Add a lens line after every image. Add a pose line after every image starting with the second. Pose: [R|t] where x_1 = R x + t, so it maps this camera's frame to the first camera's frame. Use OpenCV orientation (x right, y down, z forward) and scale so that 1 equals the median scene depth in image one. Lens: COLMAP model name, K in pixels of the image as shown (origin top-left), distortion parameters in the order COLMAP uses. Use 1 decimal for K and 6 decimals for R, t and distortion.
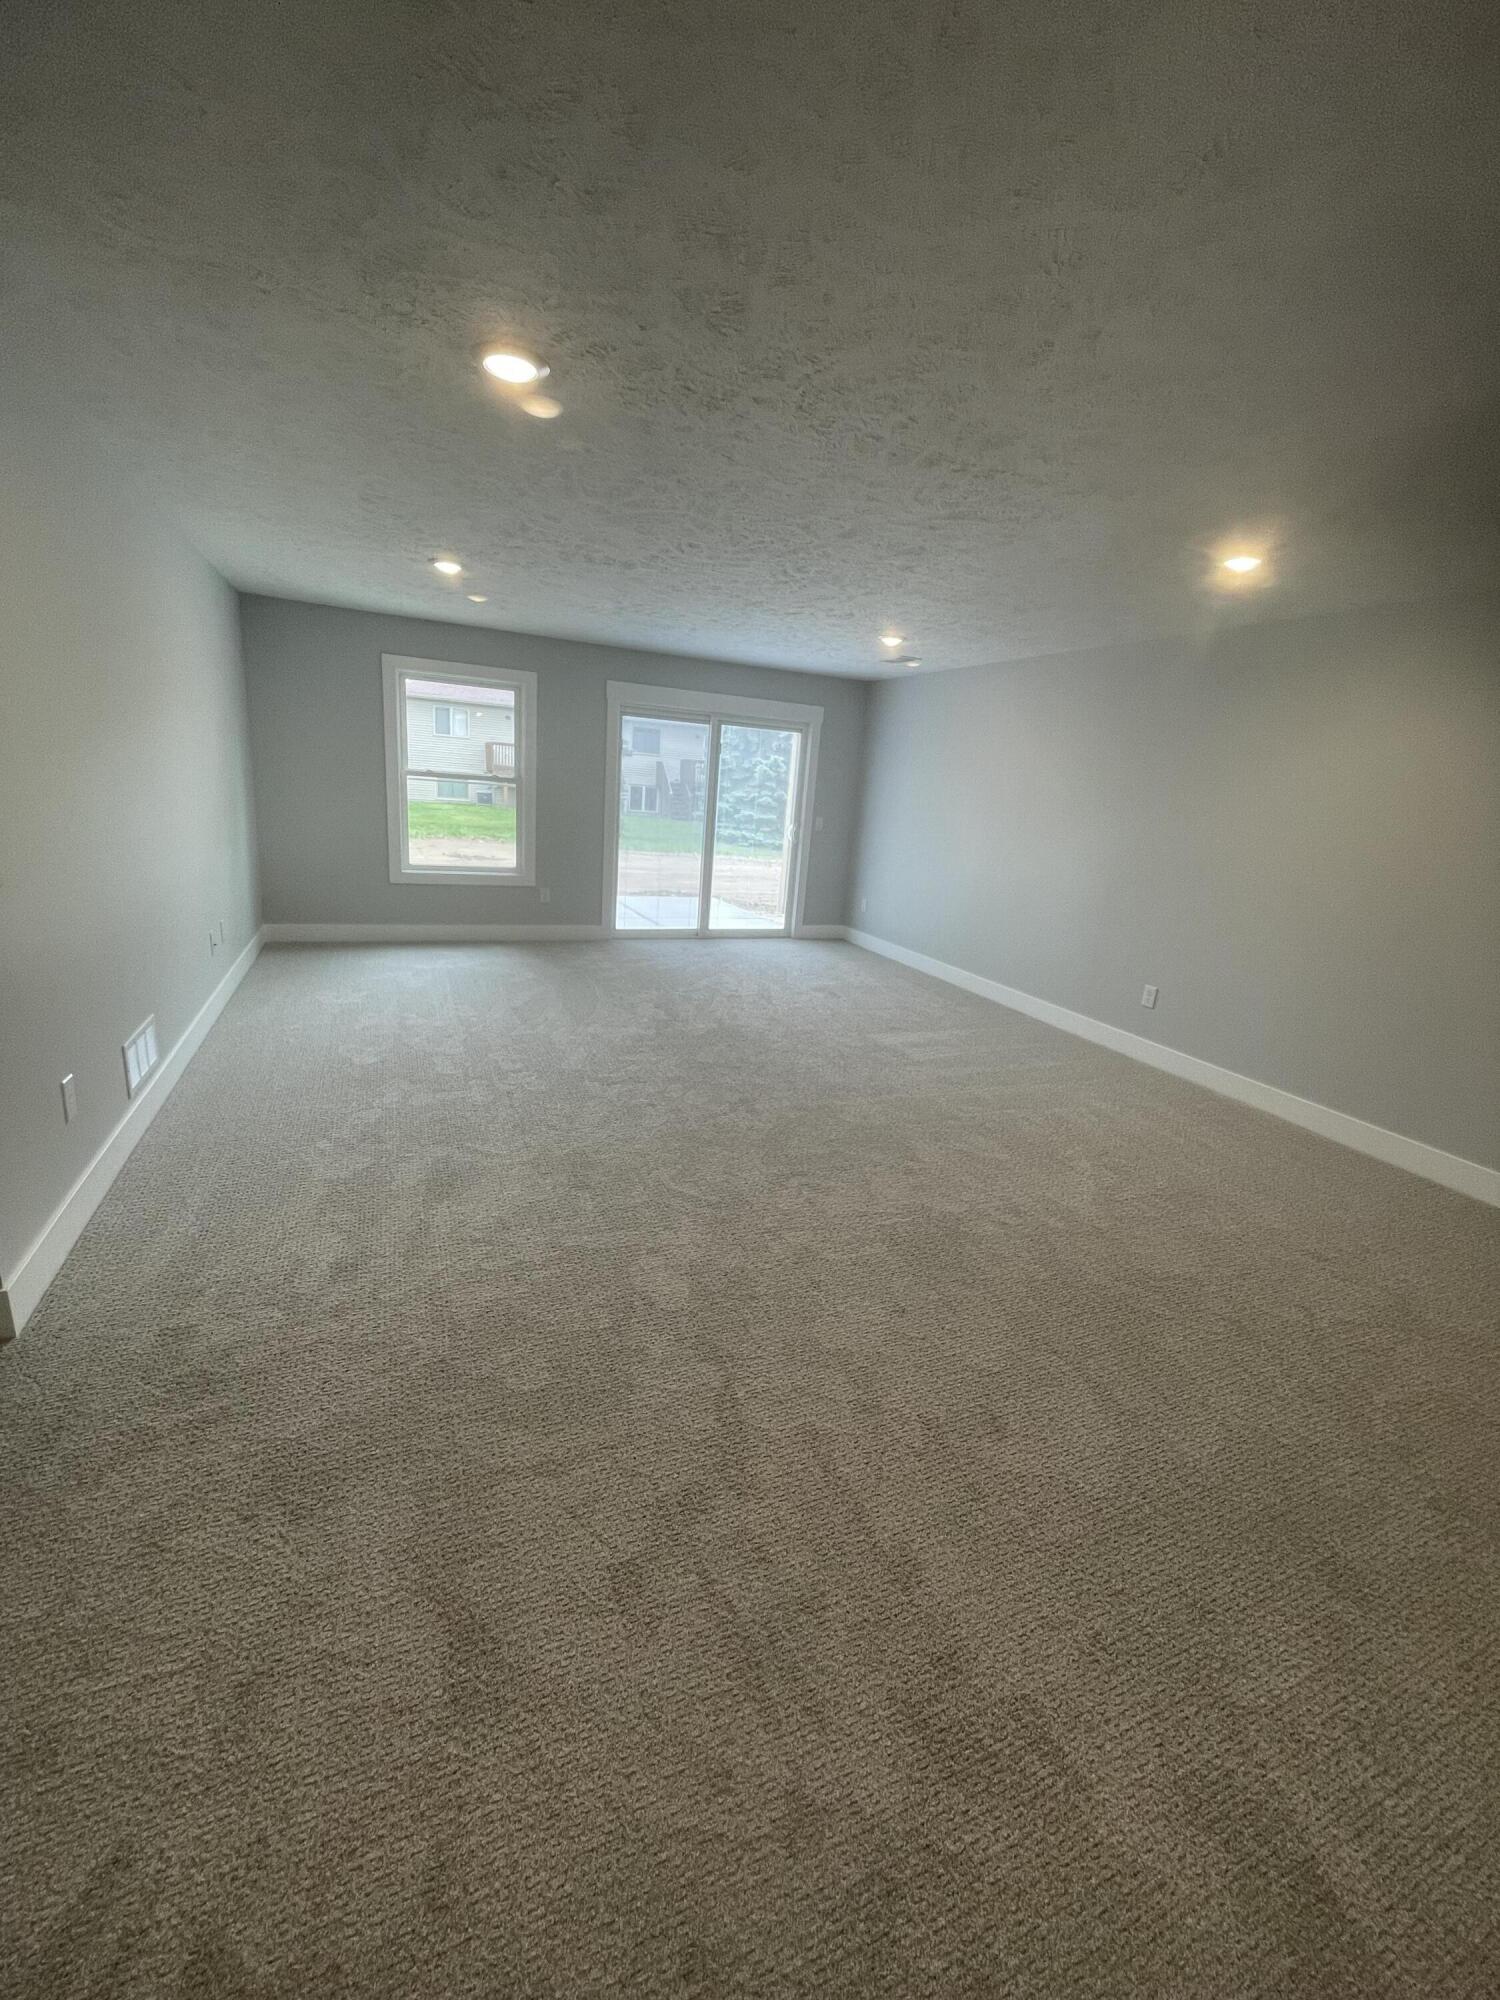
lens RADIAL K [[811.7, 0, 754.5], [0, 811.7, 993.9], [0, 0, 1]] dist [-0.011481, -0.000040]
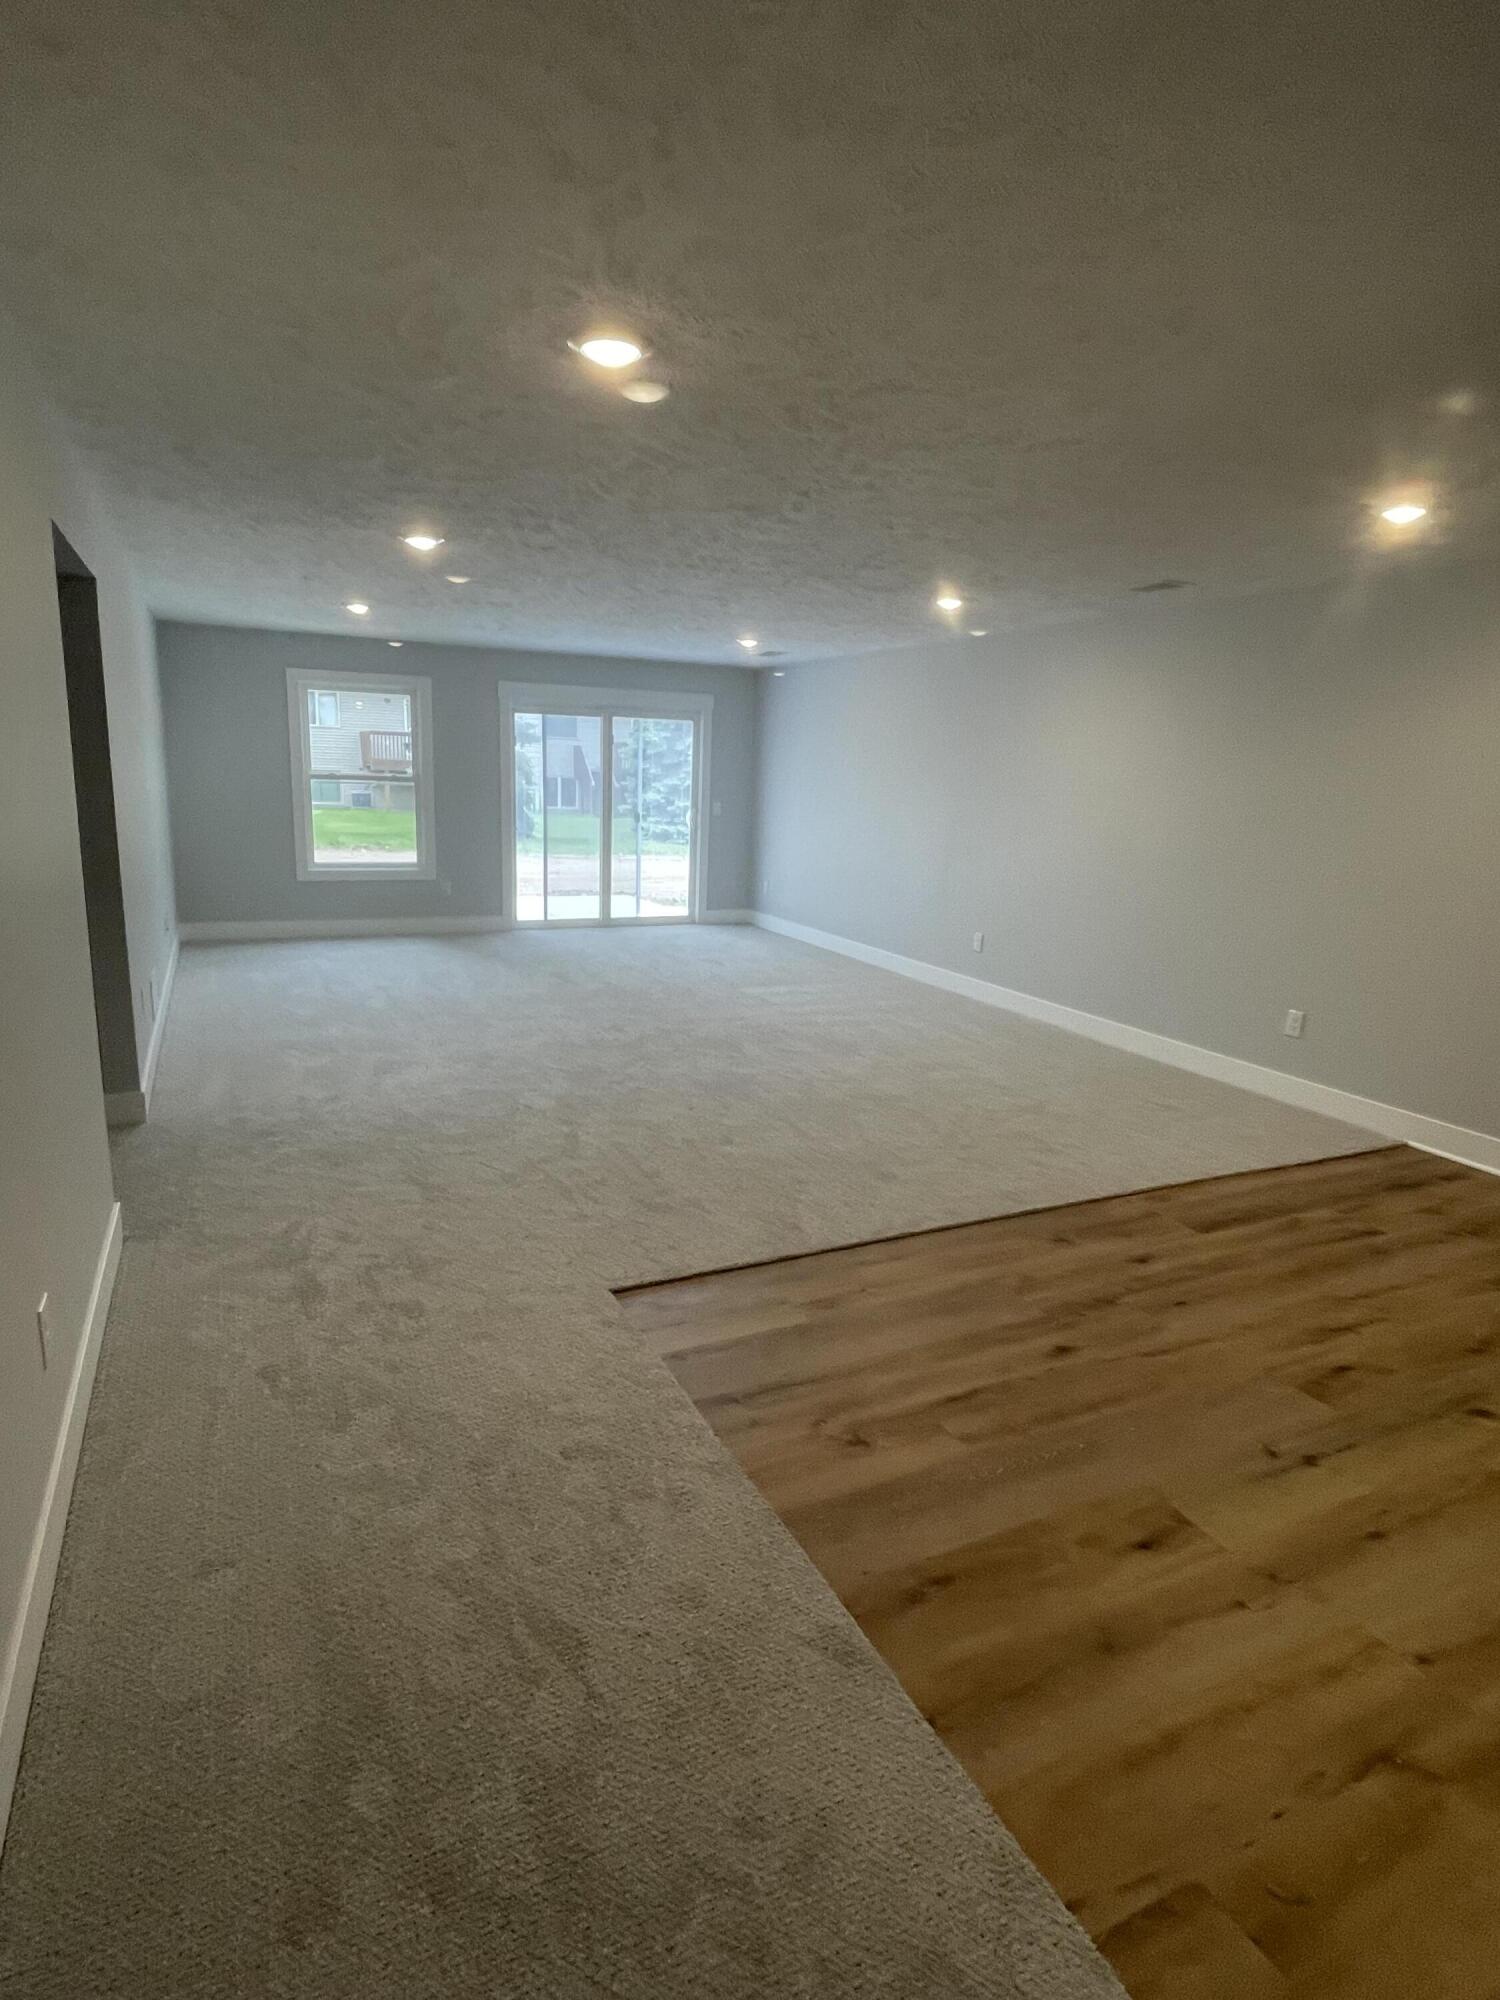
lens RADIAL K [[1070.9, 0, 744.0], [0, 1070.9, 1002.3], [0, 0, 1]] dist [0.000134, -0.000212]
pose [[0.998653, -0.047179, 0.021609, 0.084234], [0.047946, 0.998183, -0.036505, 0.091679], [-0.019847, 0.037492, 0.999100, -0.365847]]
